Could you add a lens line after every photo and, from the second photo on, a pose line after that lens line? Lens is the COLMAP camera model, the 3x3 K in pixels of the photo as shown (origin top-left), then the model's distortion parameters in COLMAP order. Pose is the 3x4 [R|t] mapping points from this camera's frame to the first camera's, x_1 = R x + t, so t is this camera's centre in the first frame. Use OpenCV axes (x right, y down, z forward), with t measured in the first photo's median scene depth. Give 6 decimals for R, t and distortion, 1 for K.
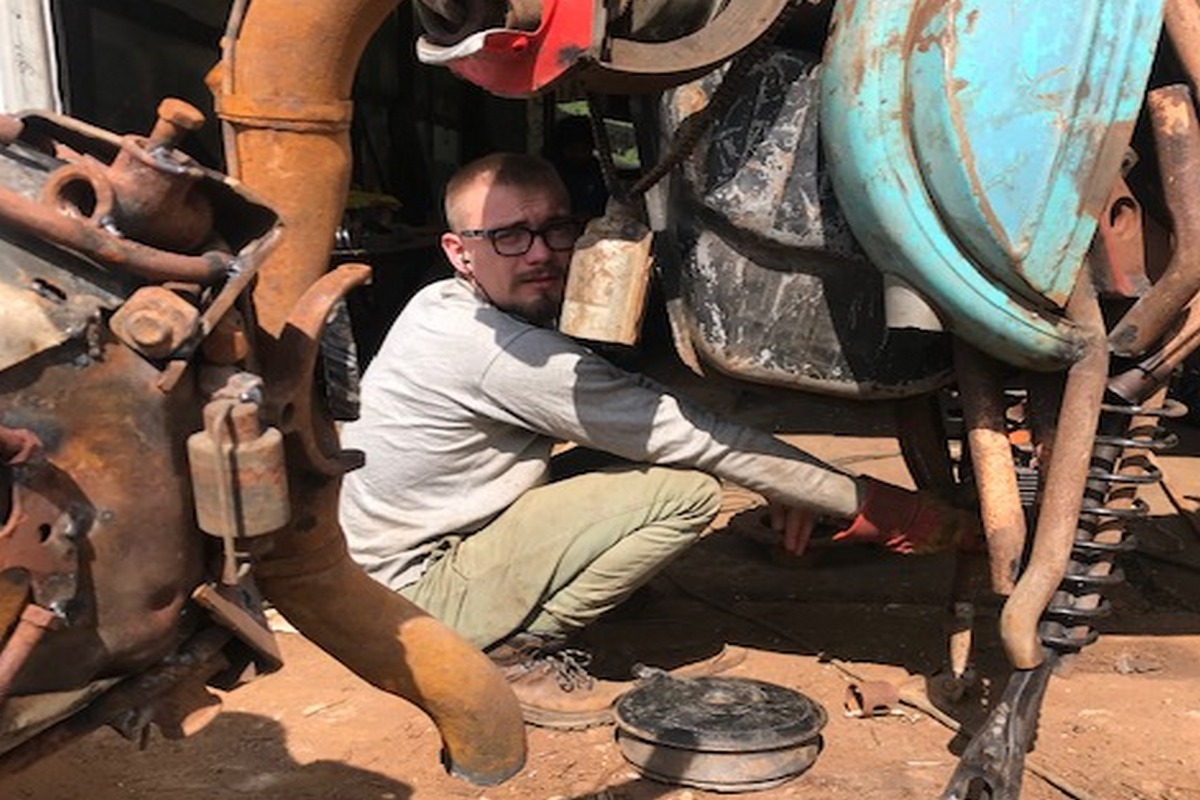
lens RADIAL K [[970.7, 0, 599.8], [0, 970.7, 402.2], [0, 0, 1]] dist [-0.003402, -0.002259]
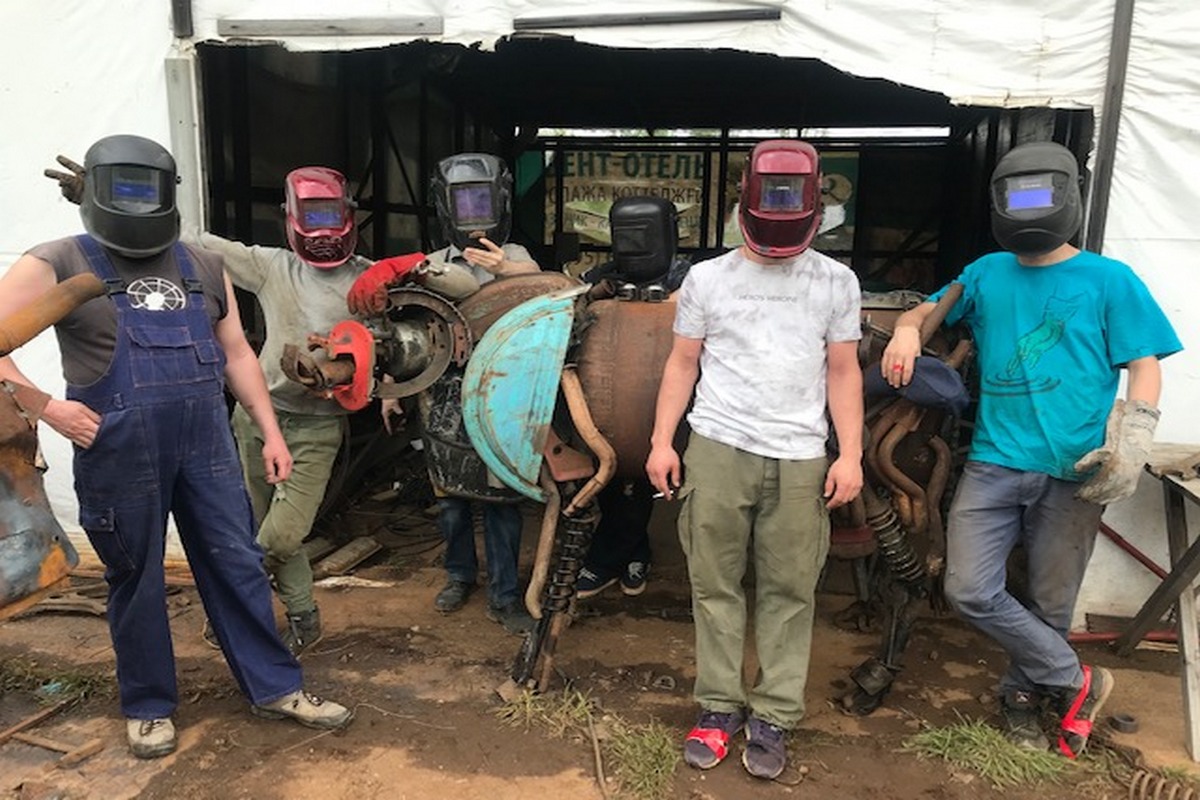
lens RADIAL K [[970.7, 0, 599.3], [0, 970.7, 398.1], [0, 0, 1]] dist [-0.003402, -0.002259]
pose [[0.986619, 0.028209, -0.160585, 0.998369], [-0.019729, 0.998338, 0.054155, -0.454792], [0.161846, -0.050262, 0.985535, -1.546619]]
